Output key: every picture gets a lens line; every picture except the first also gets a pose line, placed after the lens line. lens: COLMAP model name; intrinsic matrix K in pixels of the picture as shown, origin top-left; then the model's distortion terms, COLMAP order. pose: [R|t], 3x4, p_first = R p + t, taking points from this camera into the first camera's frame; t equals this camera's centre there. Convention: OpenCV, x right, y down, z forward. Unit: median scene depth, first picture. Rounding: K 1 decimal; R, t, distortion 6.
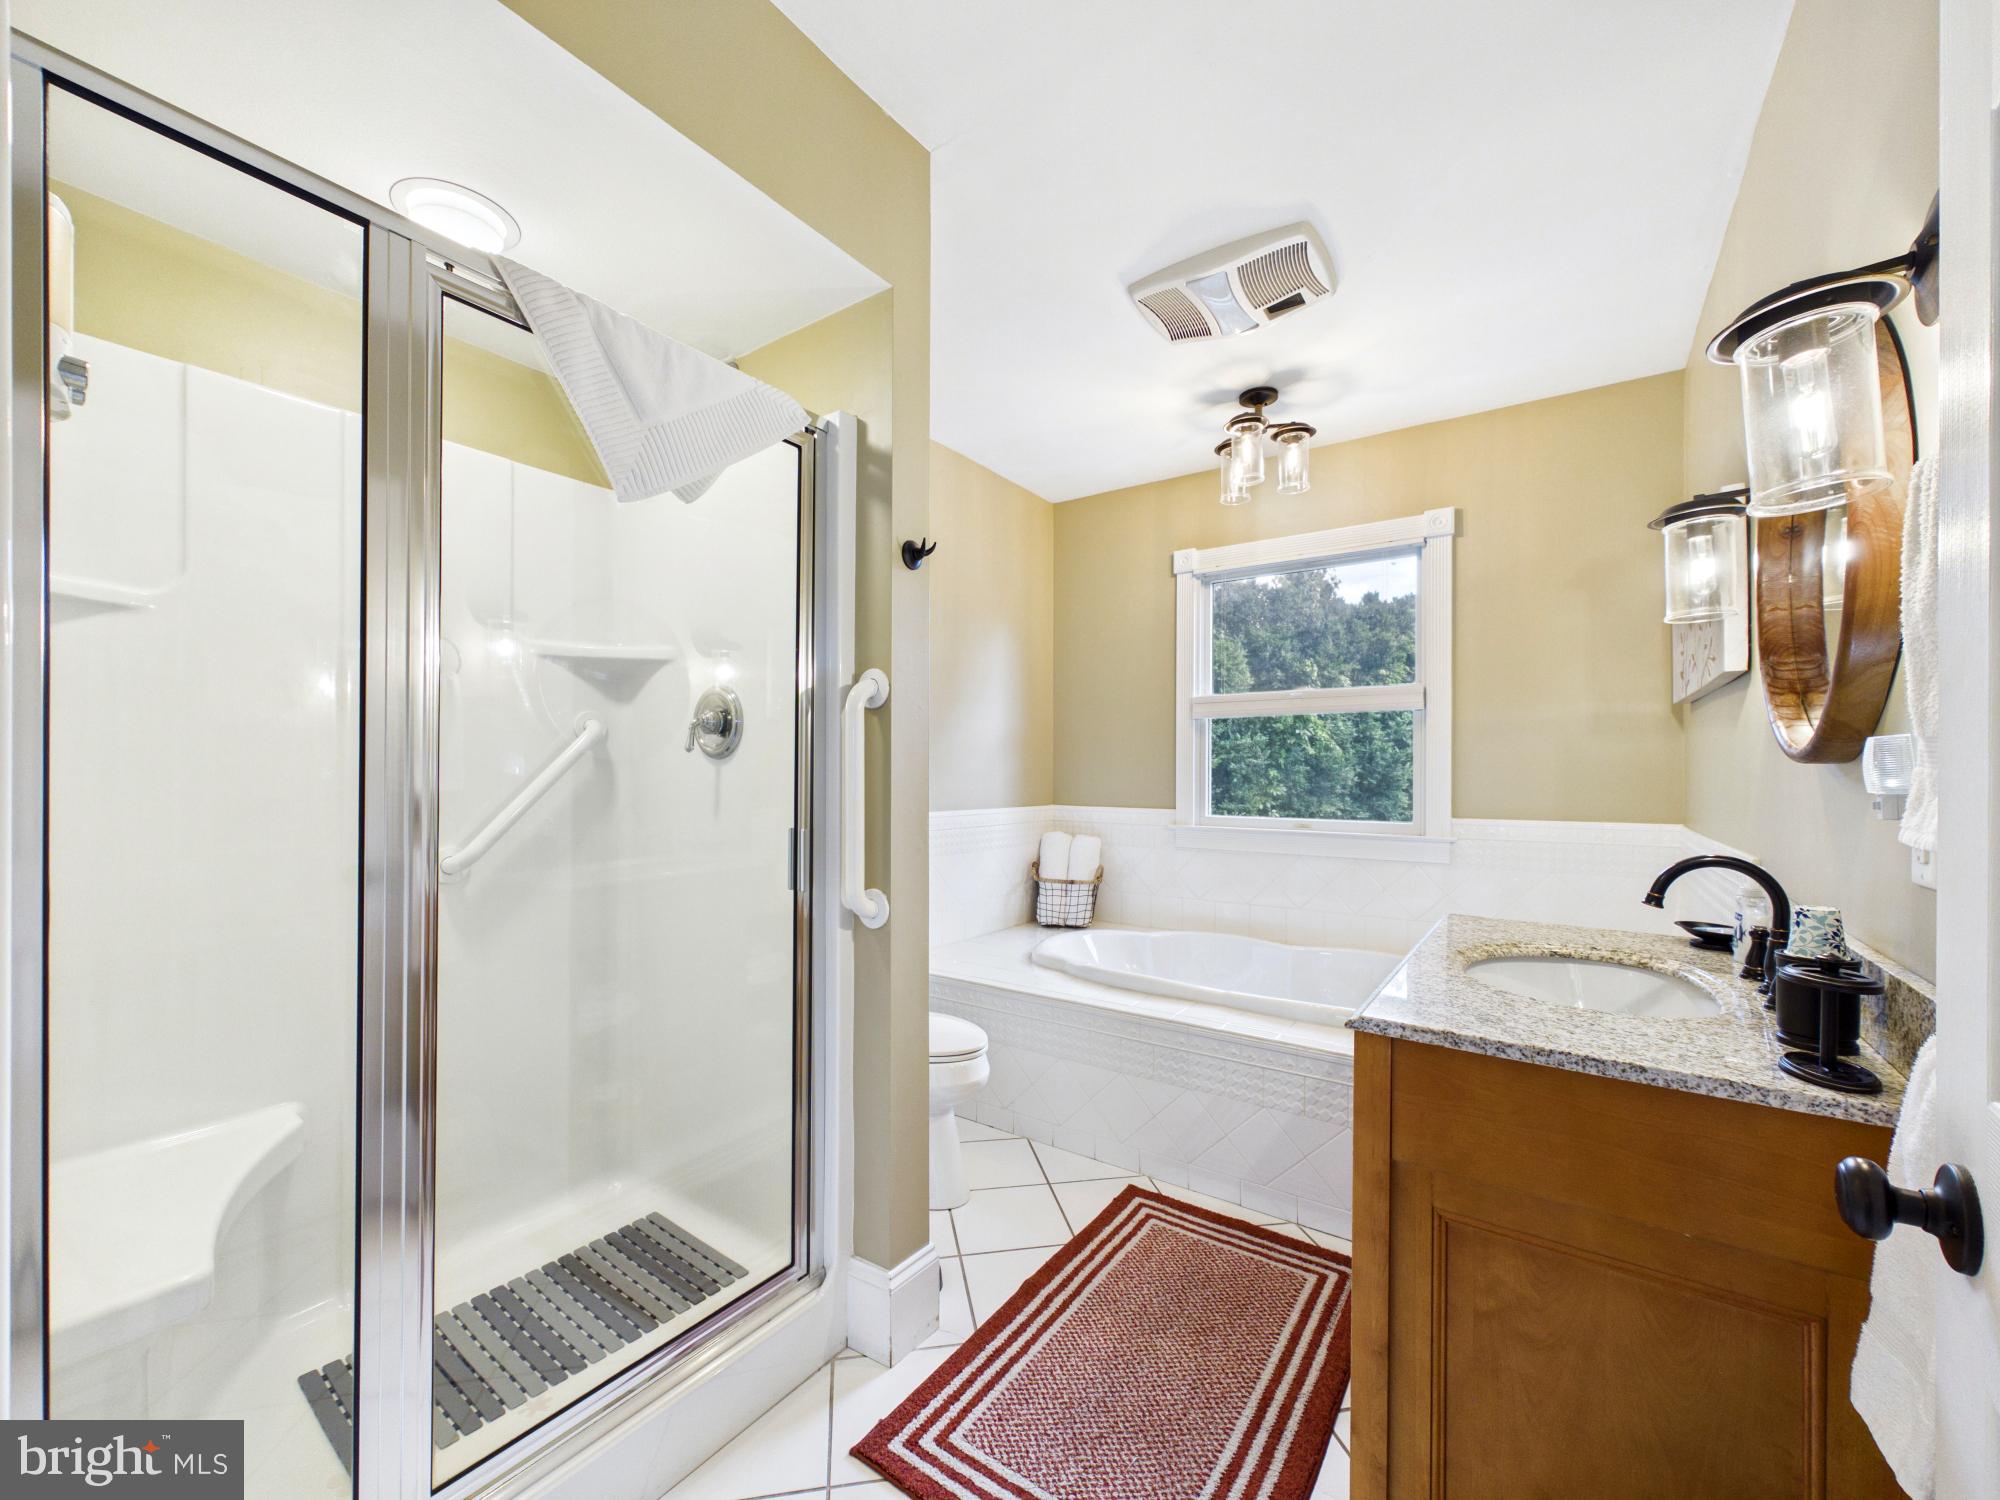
lens RADIAL K [[809.6, 0, 1003.6], [0, 809.6, 767.8], [0, 0, 1]] dist [0.012661, -0.004862]
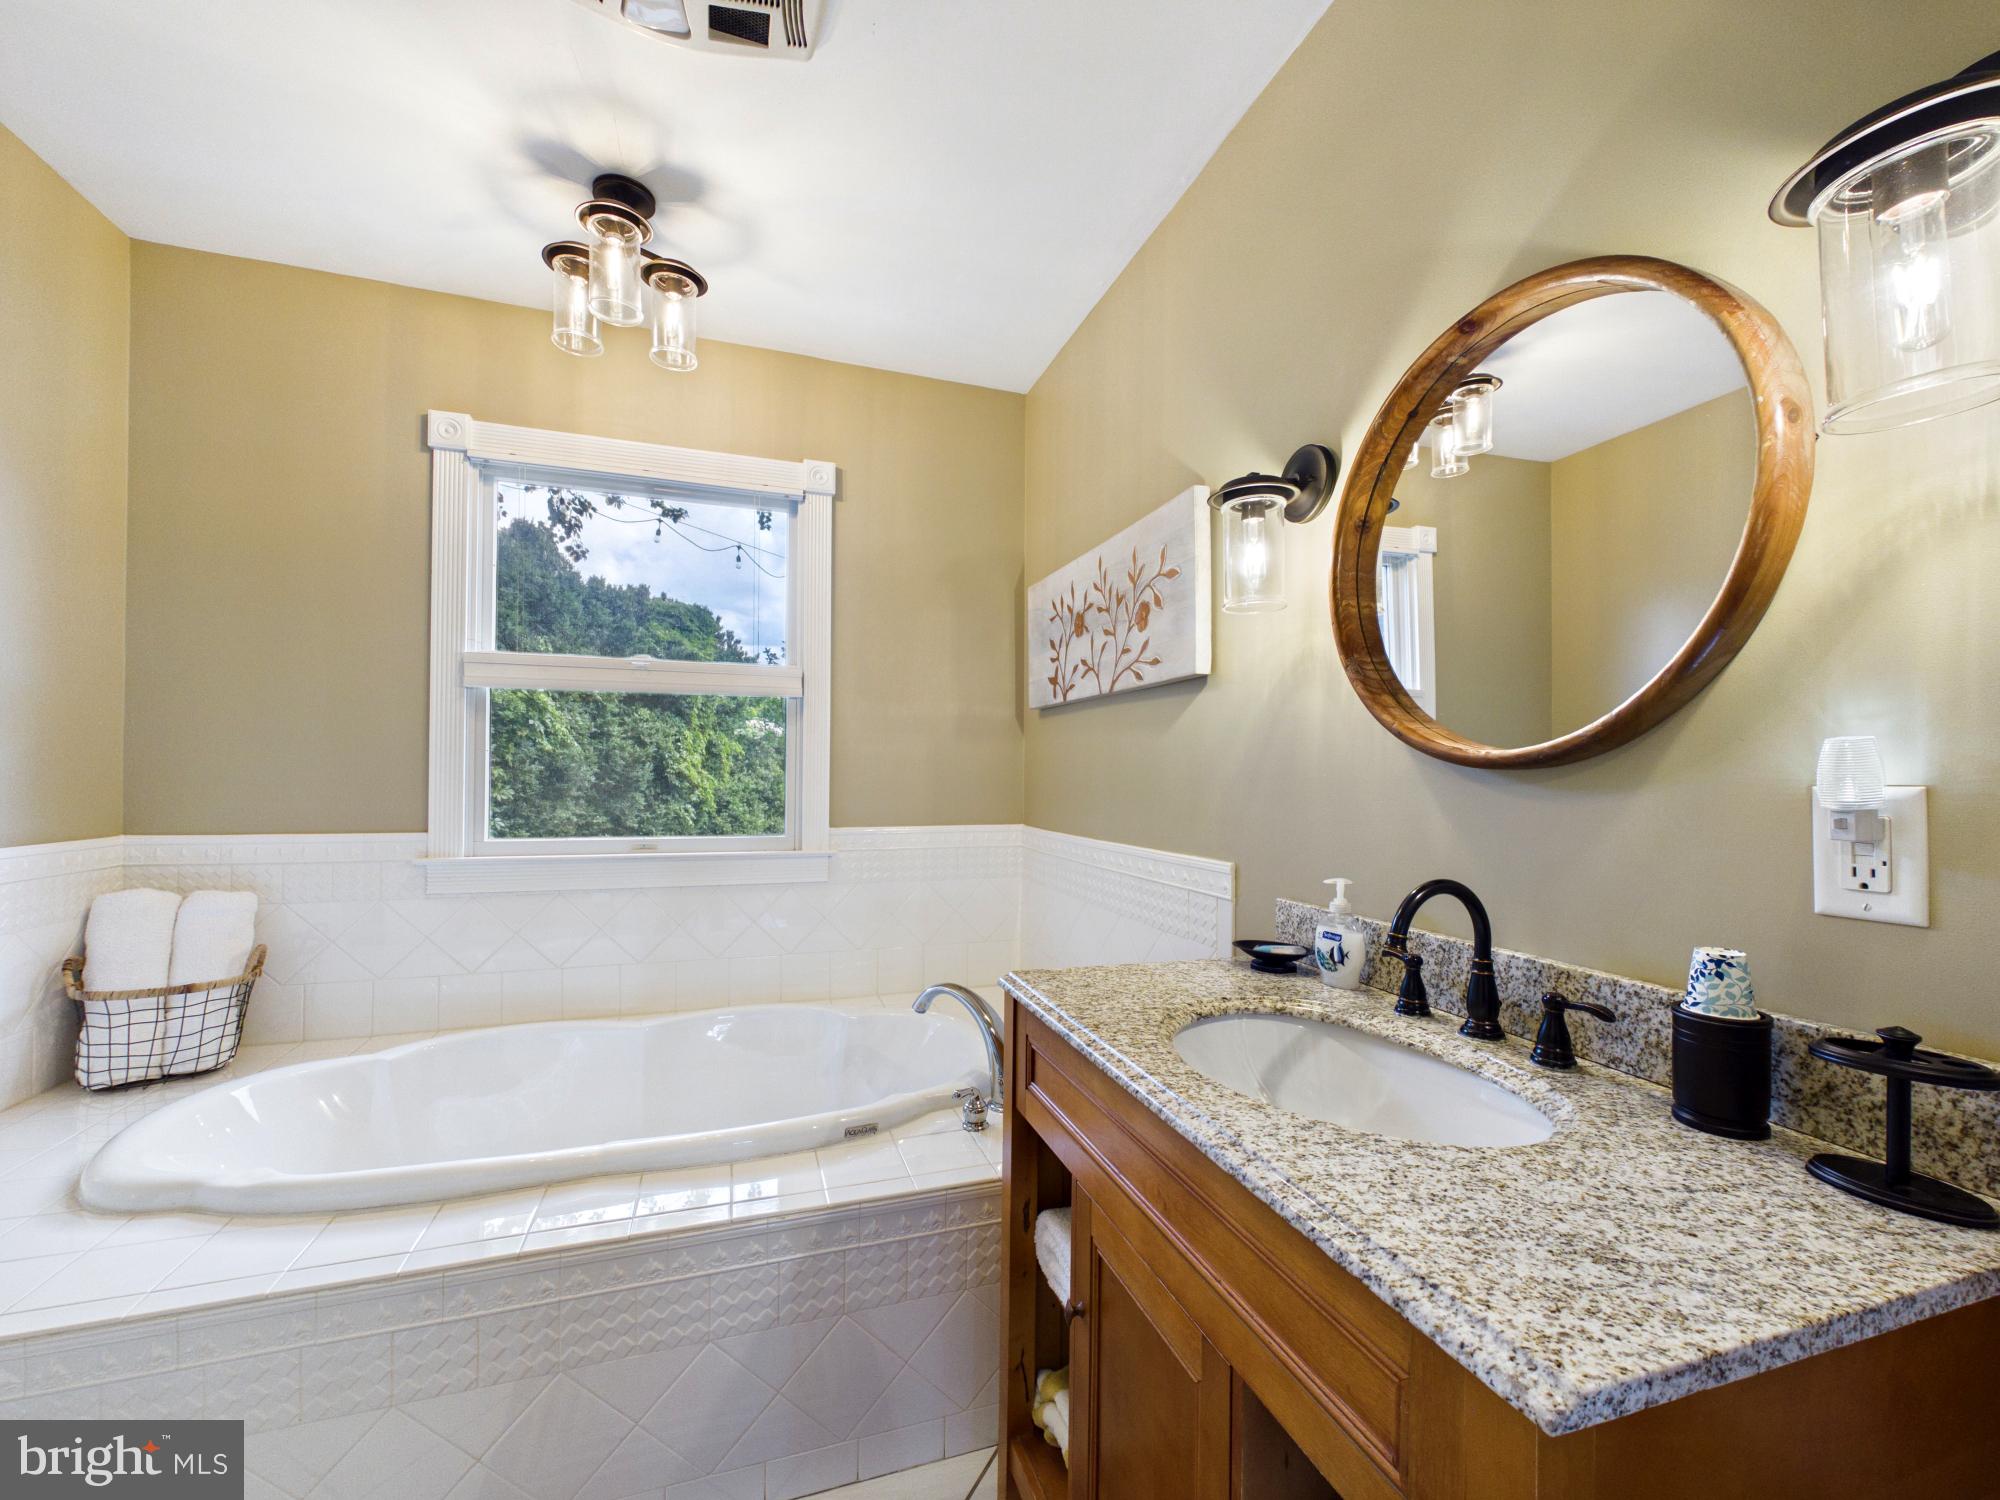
lens RADIAL K [[809.6, 0, 1003.6], [0, 809.6, 767.8], [0, 0, 1]] dist [0.012661, -0.004862]
pose [[0.602013, 0.009199, 0.798433, -0.016121], [-0.009713, 0.999944, -0.004198, 0.000809], [-0.798427, -0.005228, 0.602069, 0.286810]]
